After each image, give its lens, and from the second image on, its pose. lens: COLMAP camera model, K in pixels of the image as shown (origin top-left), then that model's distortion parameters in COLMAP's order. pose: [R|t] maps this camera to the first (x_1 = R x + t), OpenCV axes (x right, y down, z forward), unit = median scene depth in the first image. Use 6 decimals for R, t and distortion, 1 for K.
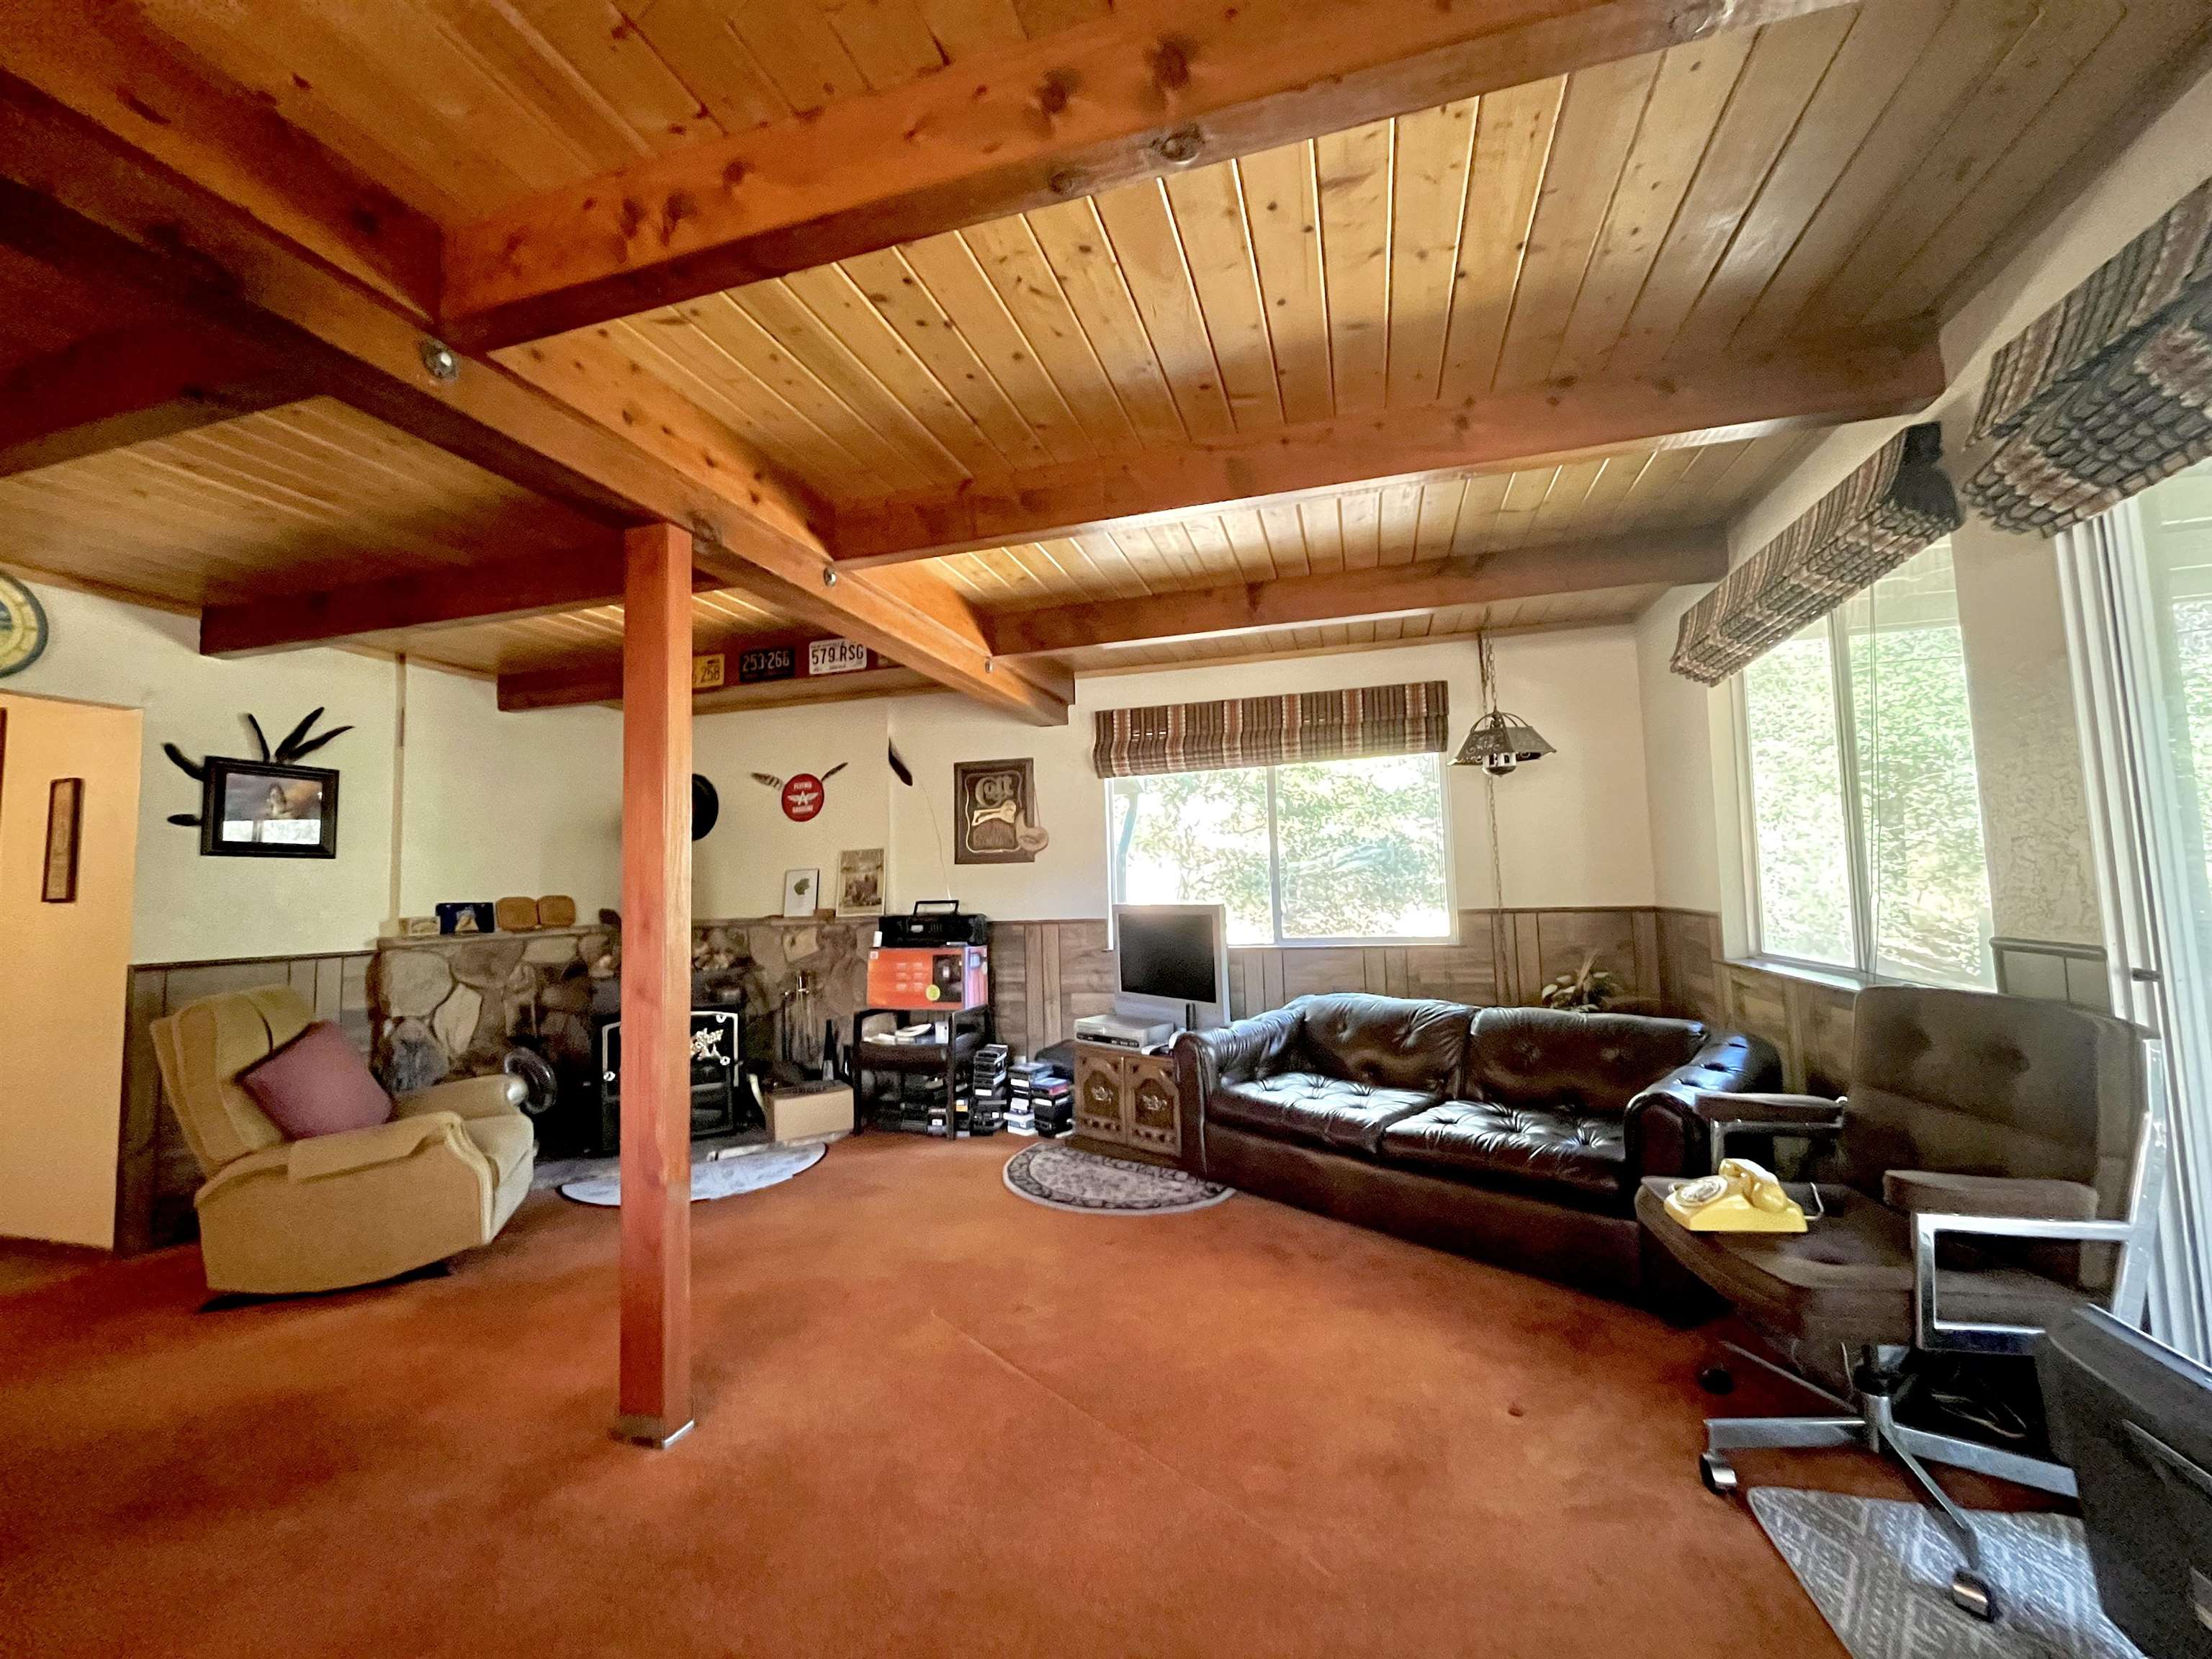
lens RADIAL K [[889.0, 0, 1111.7], [0, 889.0, 823.8], [0, 0, 1]] dist [-0.001878, -0.000442]
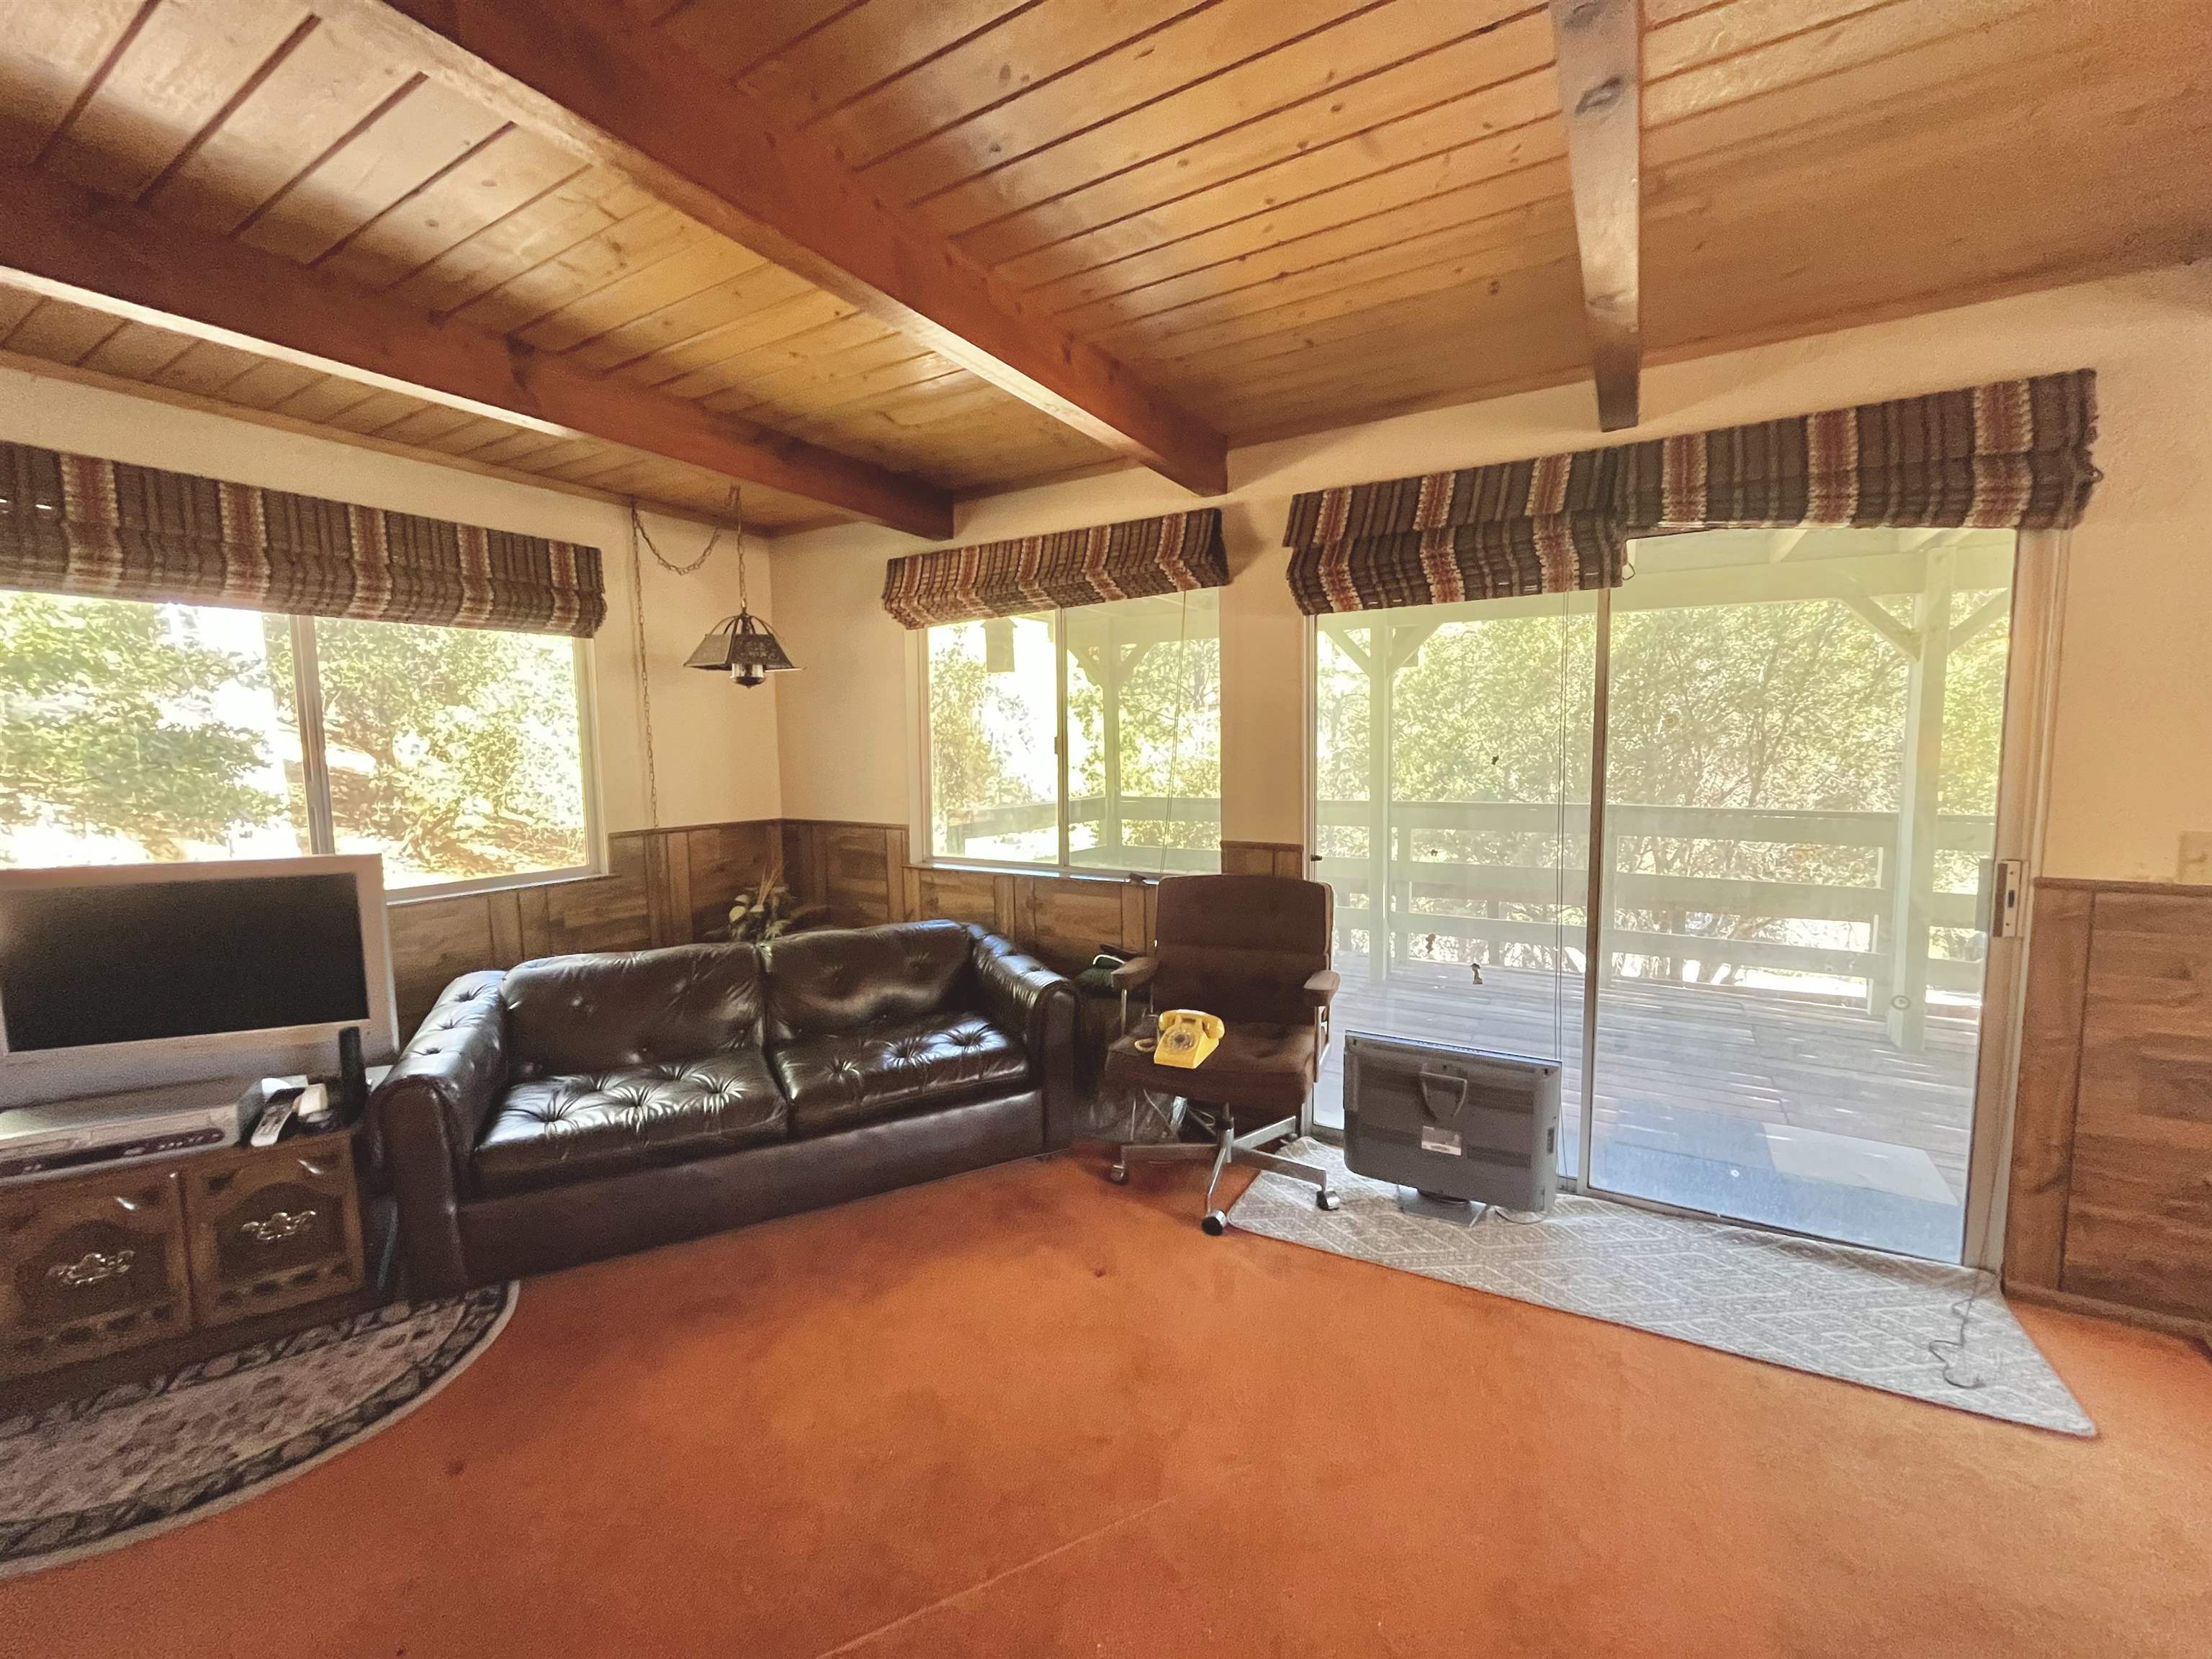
lens RADIAL K [[889.0, 0, 1112.1], [0, 889.0, 823.1], [0, 0, 1]] dist [-0.001878, -0.000442]
pose [[0.256076, -0.055132, 0.965083, -0.342562], [-0.067634, 0.994904, 0.074781, -0.008431], [-0.964288, -0.084423, 0.251042, 0.397349]]
